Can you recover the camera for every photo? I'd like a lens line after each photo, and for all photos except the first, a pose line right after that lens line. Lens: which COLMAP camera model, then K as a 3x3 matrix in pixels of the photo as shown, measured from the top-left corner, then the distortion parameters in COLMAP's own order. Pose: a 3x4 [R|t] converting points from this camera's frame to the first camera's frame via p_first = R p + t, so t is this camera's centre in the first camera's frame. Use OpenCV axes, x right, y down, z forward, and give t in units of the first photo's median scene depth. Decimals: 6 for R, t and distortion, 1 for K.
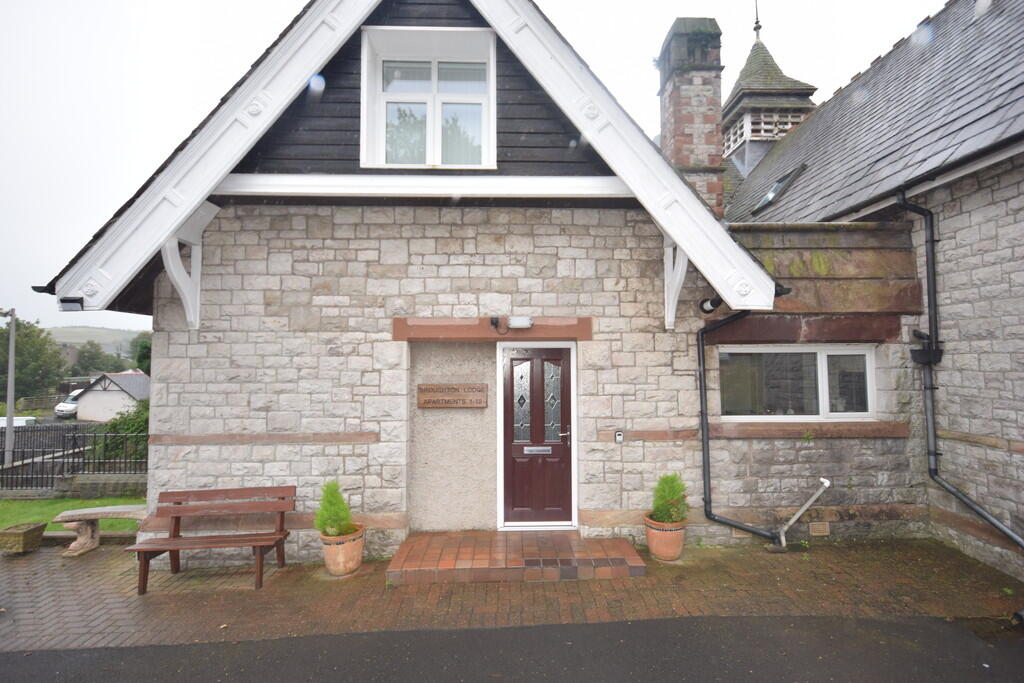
lens RADIAL K [[492.5, 0, 512.0], [0, 492.5, 341.5], [0, 0, 1]] dist [0.005855, 0.000508]
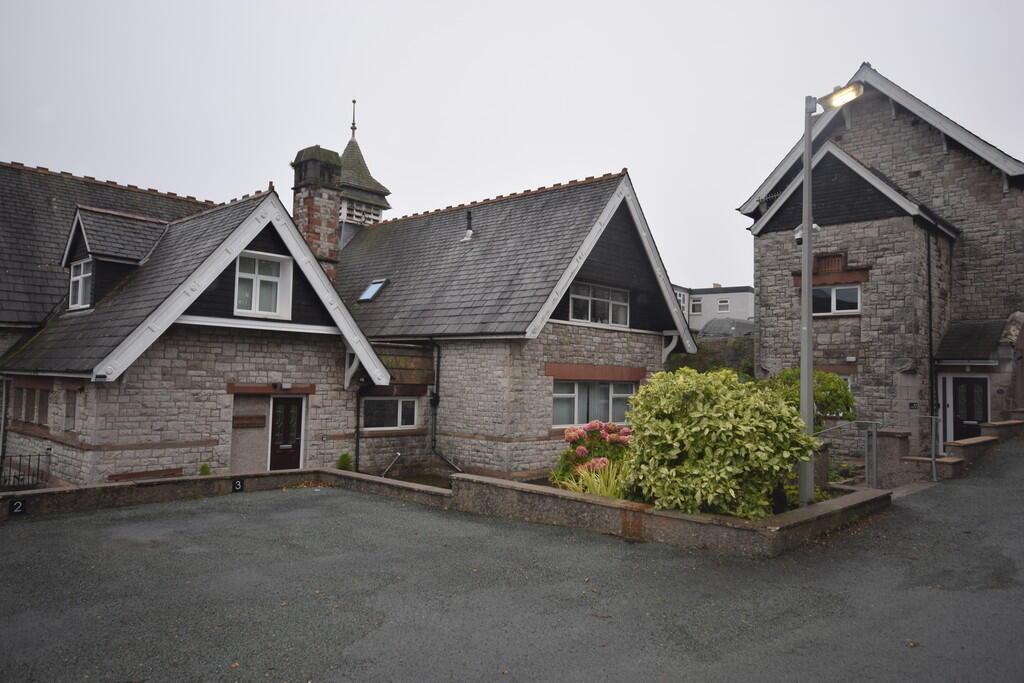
lens RADIAL K [[714.3, 0, 512.0], [0, 714.3, 341.5], [0, 0, 1]] dist [0.006397, 0.001801]
pose [[0.706509, 0.061017, 0.705068, -1.475660], [-0.061306, 0.997808, -0.024919, -0.212023], [-0.705043, -0.025619, 0.708701, -1.859073]]
